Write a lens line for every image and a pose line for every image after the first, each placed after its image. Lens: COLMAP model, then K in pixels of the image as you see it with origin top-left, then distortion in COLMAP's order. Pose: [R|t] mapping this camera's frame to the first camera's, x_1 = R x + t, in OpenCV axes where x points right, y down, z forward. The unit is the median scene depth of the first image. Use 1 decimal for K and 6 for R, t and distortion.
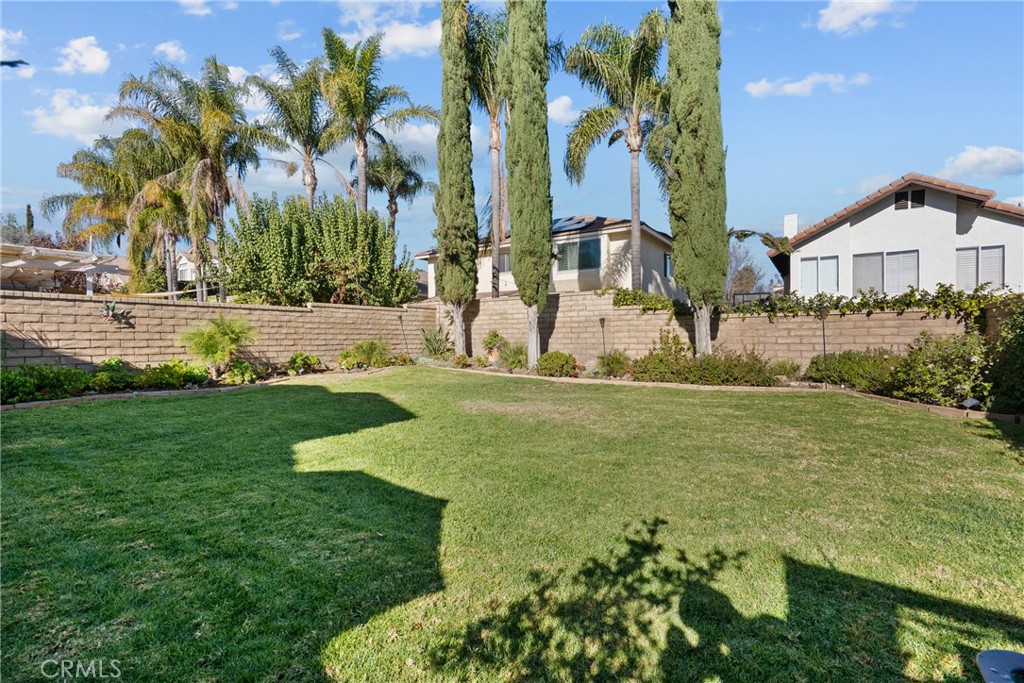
lens RADIAL K [[465.2, 0, 506.7], [0, 465.2, 343.9], [0, 0, 1]] dist [-0.004116, -0.000004]
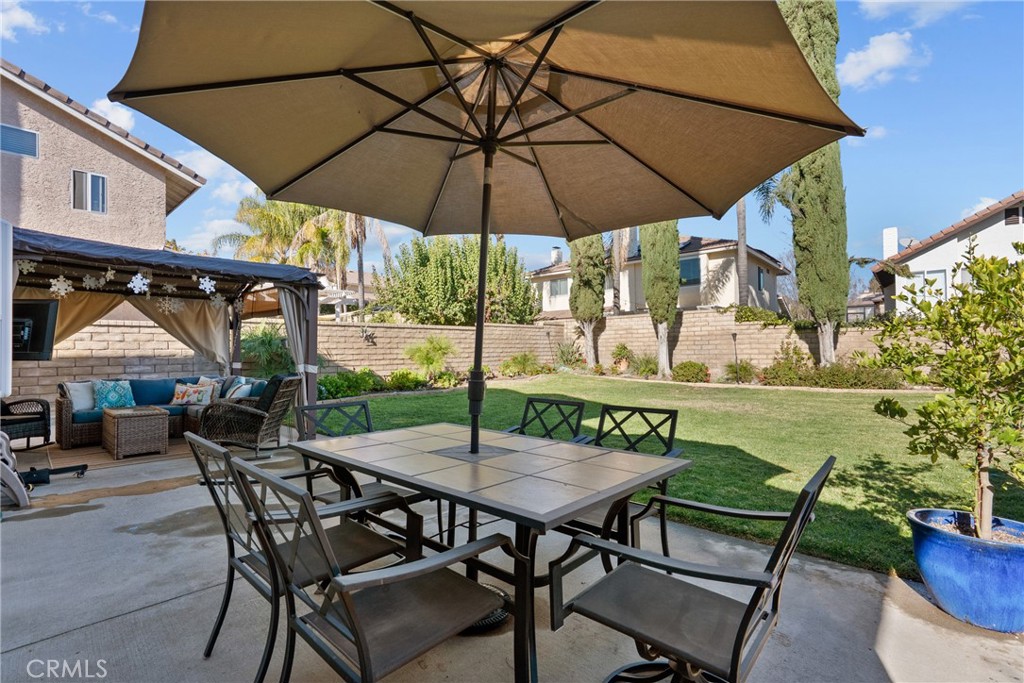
lens RADIAL K [[463.3, 0, 506.0], [0, 463.3, 345.7], [0, 0, 1]] dist [0.000109, 0.000306]
pose [[0.992478, -0.009344, -0.122068, -0.205237], [0.006954, 0.999776, -0.019998, -0.002828], [0.122228, 0.018998, 0.992320, -0.225667]]
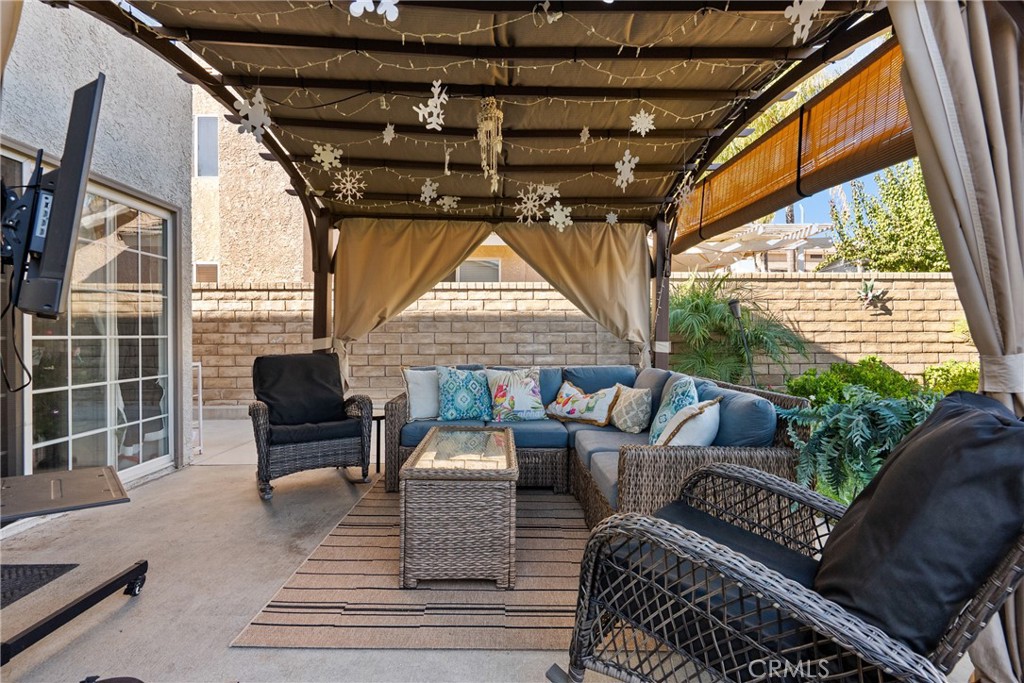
lens RADIAL K [[465.2, 0, 506.7], [0, 465.2, 343.9], [0, 0, 1]] dist [-0.004116, -0.000004]
pose [[0.601829, 0.014043, -0.798502, -0.460102], [-0.006068, 0.999897, 0.013012, 0.003187], [0.798602, -0.002985, 0.601852, 0.083230]]
